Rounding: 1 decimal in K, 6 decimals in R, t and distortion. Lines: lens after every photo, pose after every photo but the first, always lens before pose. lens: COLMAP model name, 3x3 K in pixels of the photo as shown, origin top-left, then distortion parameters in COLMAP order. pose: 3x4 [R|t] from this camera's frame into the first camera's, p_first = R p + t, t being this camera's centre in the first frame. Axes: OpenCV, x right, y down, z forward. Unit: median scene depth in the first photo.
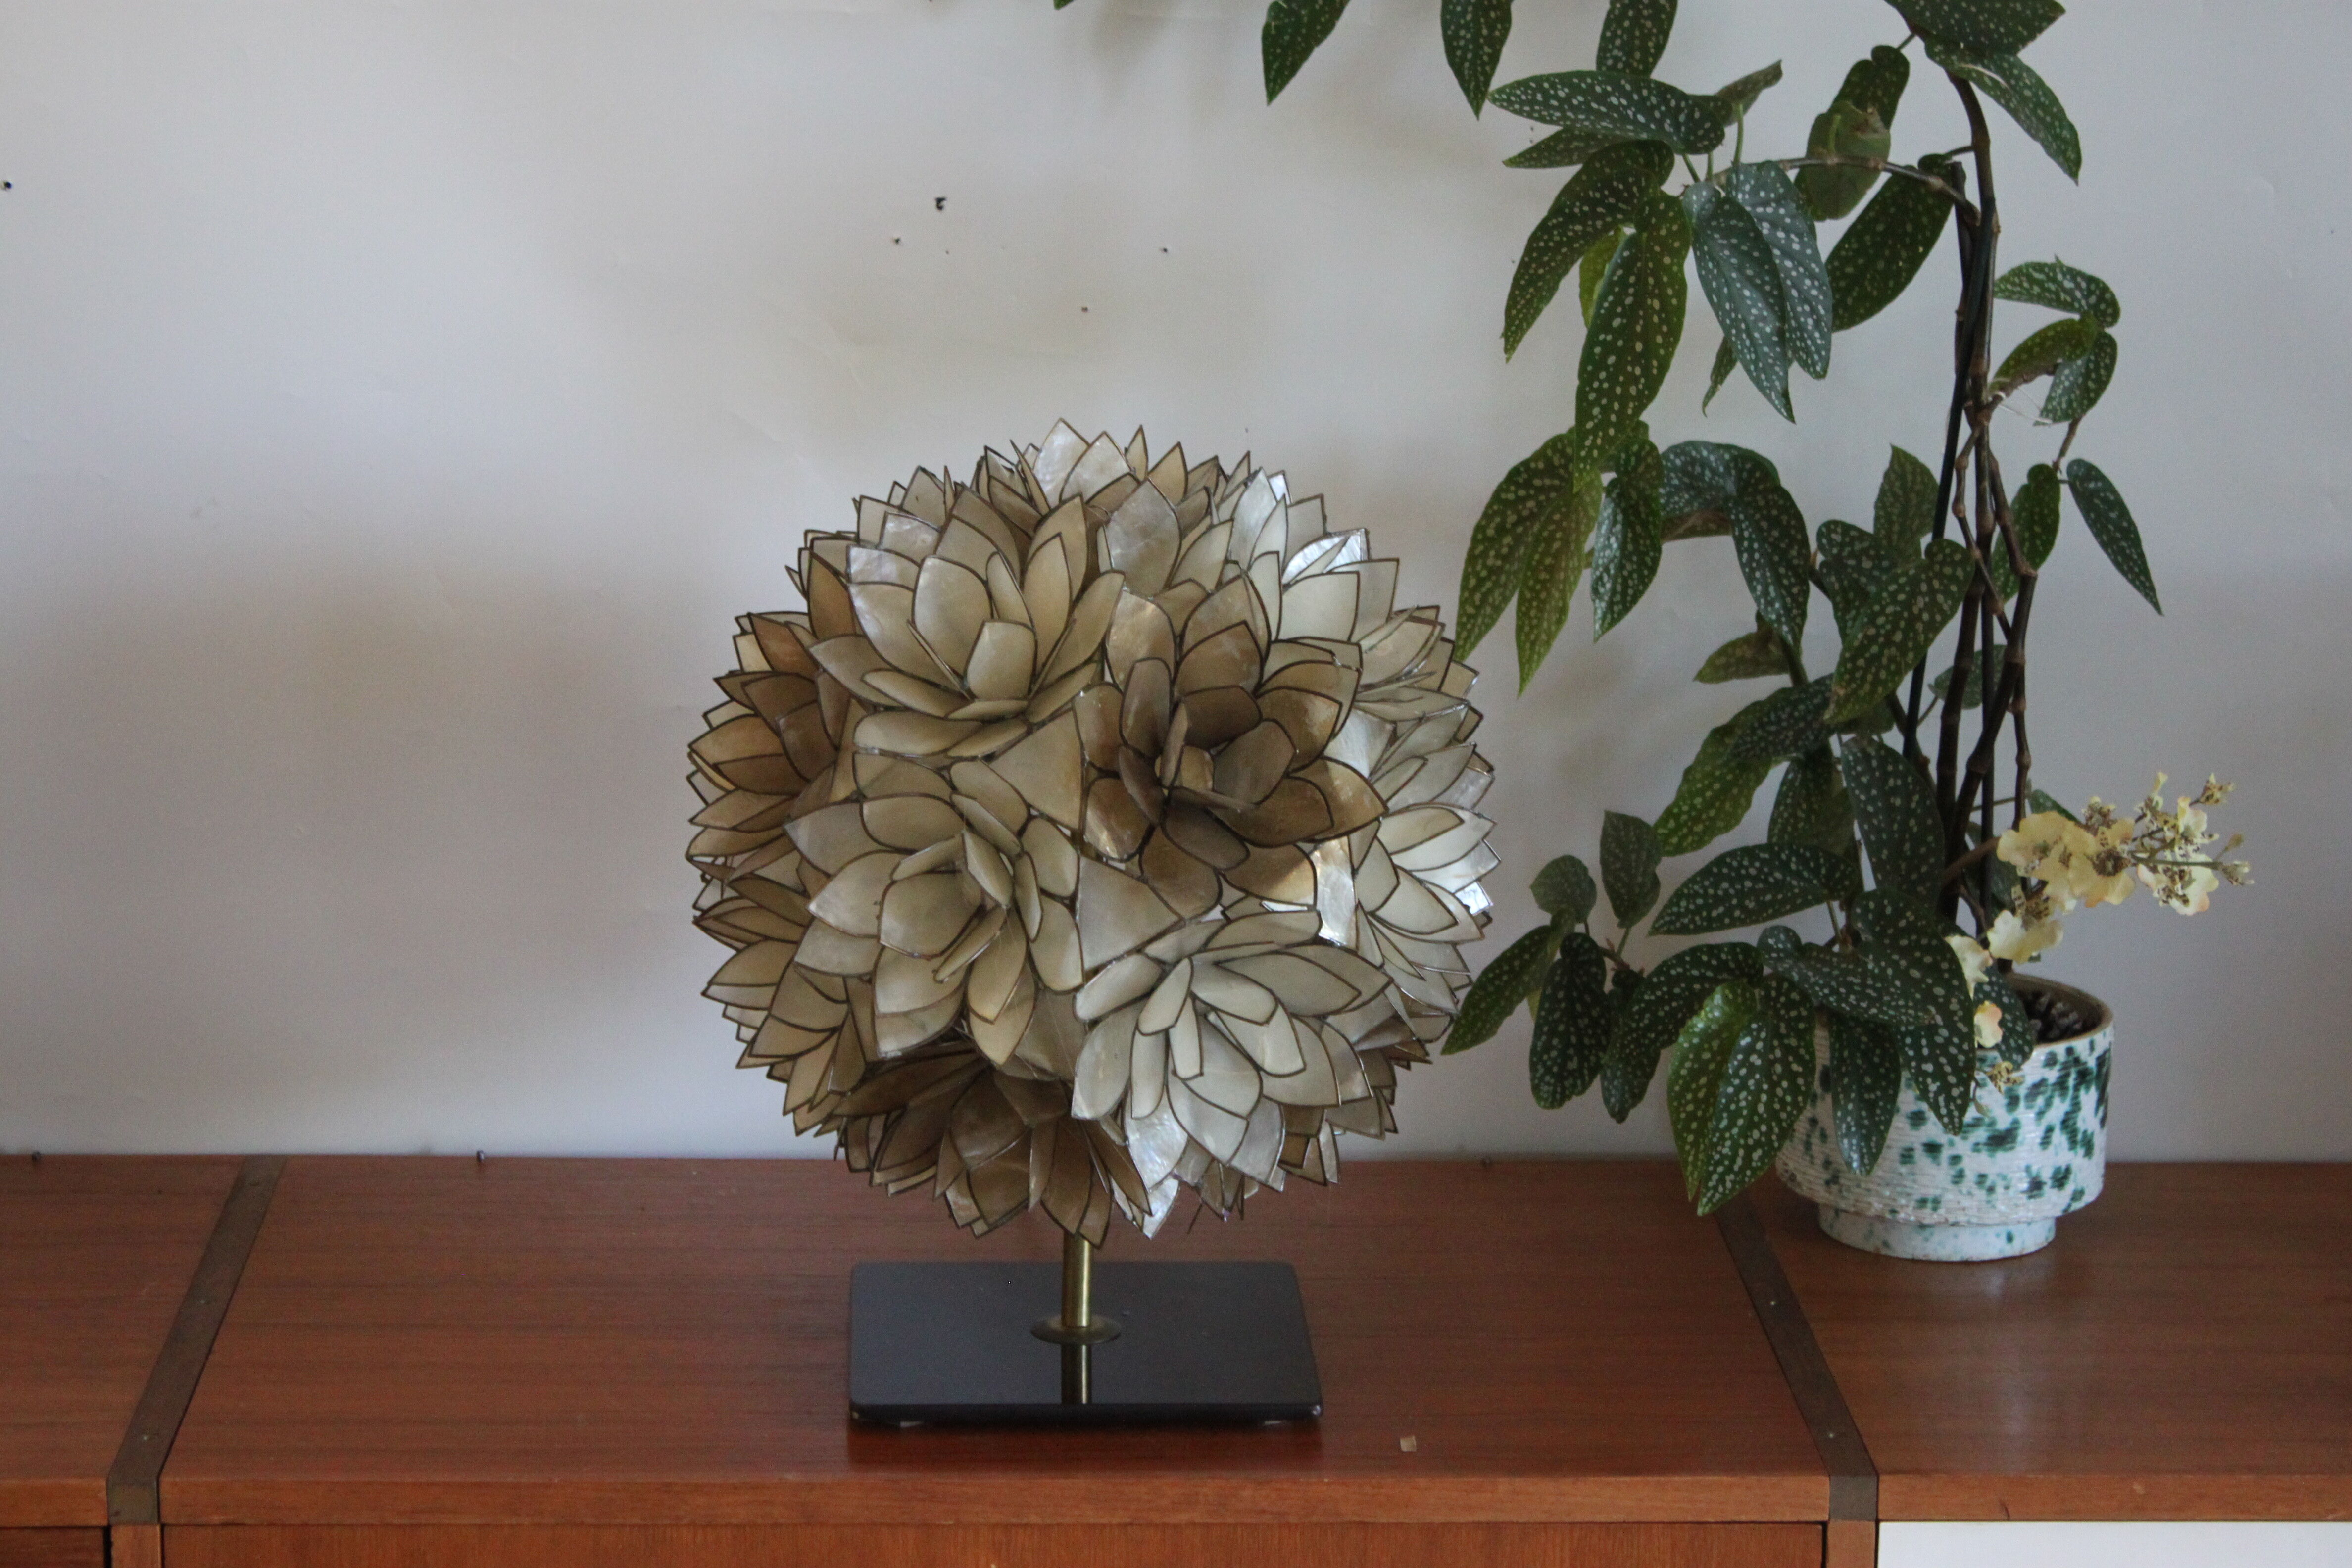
lens RADIAL K [[6061.9, 0, 1175.8], [0, 6061.9, 783.9], [0, 0, 1]] dist [-0.102384, 0.000000]
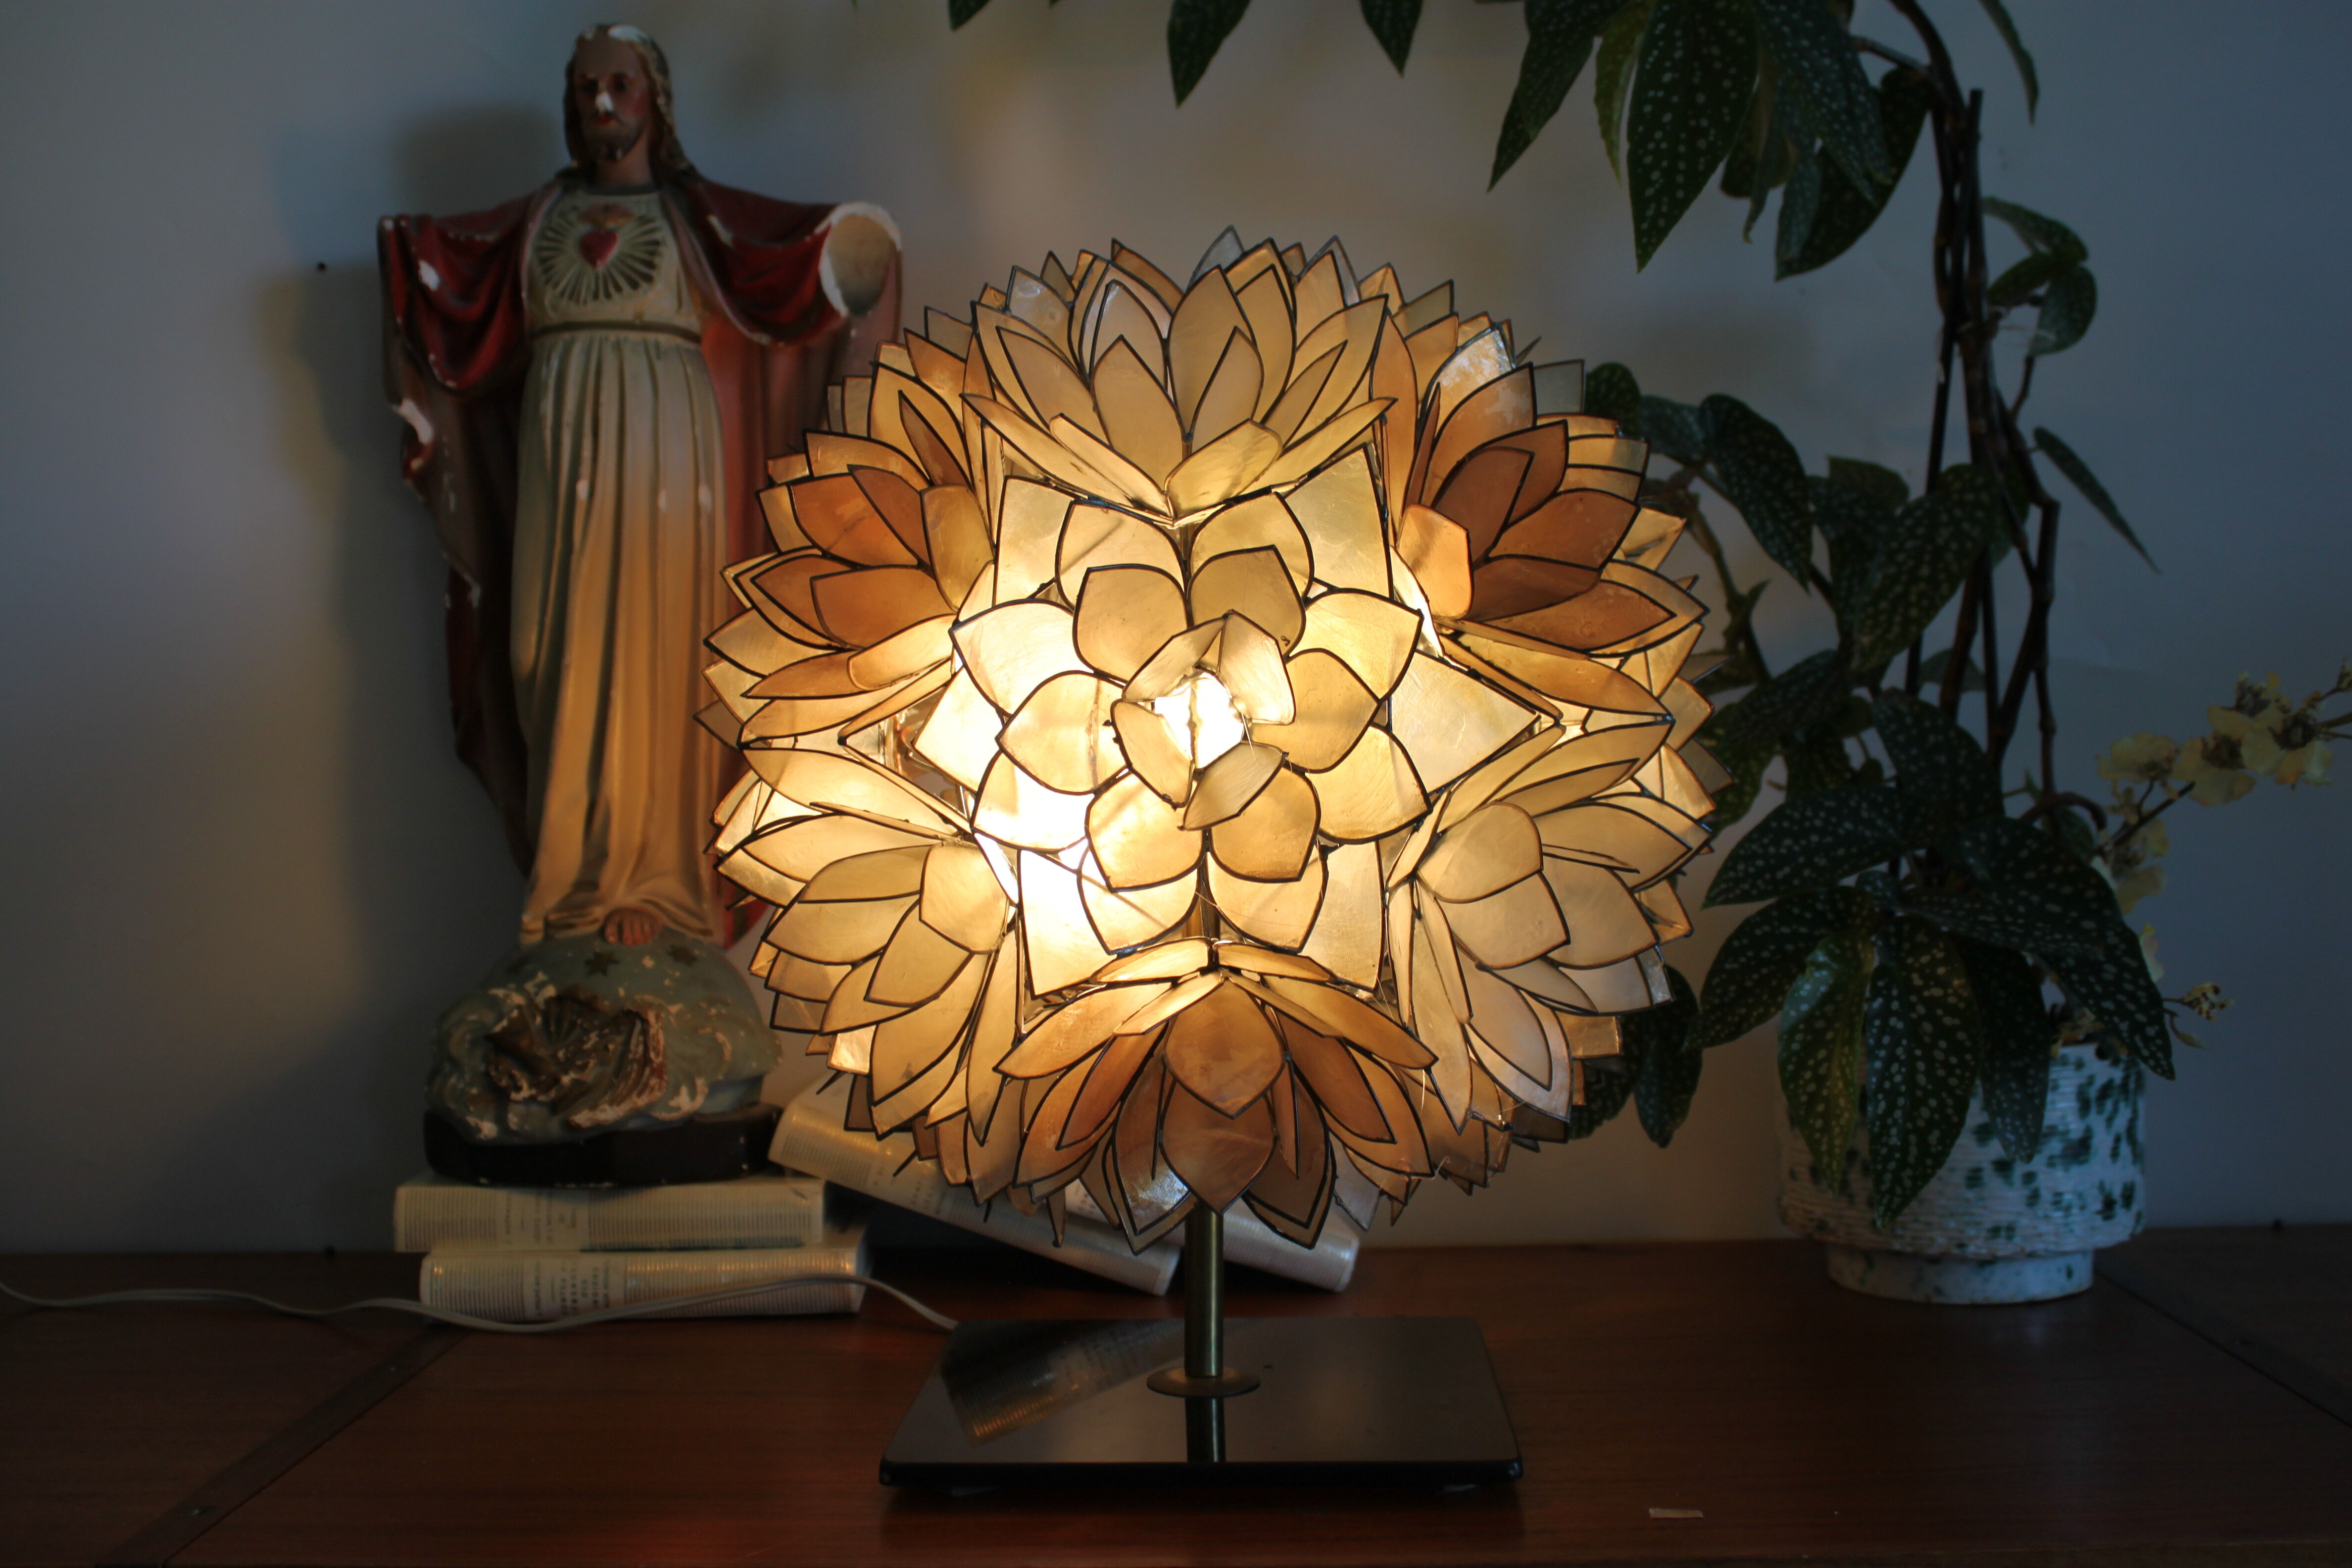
lens RADIAL K [[2343.2, 0, 1107.7], [0, 2343.2, 745.6], [0, 0, 1]] dist [-0.103044, 0.000000]
pose [[0.996454, -0.041354, 0.073276, -0.026726], [0.058370, 0.966996, -0.248016, 0.078182], [-0.060601, 0.251413, 0.965981, 0.687176]]
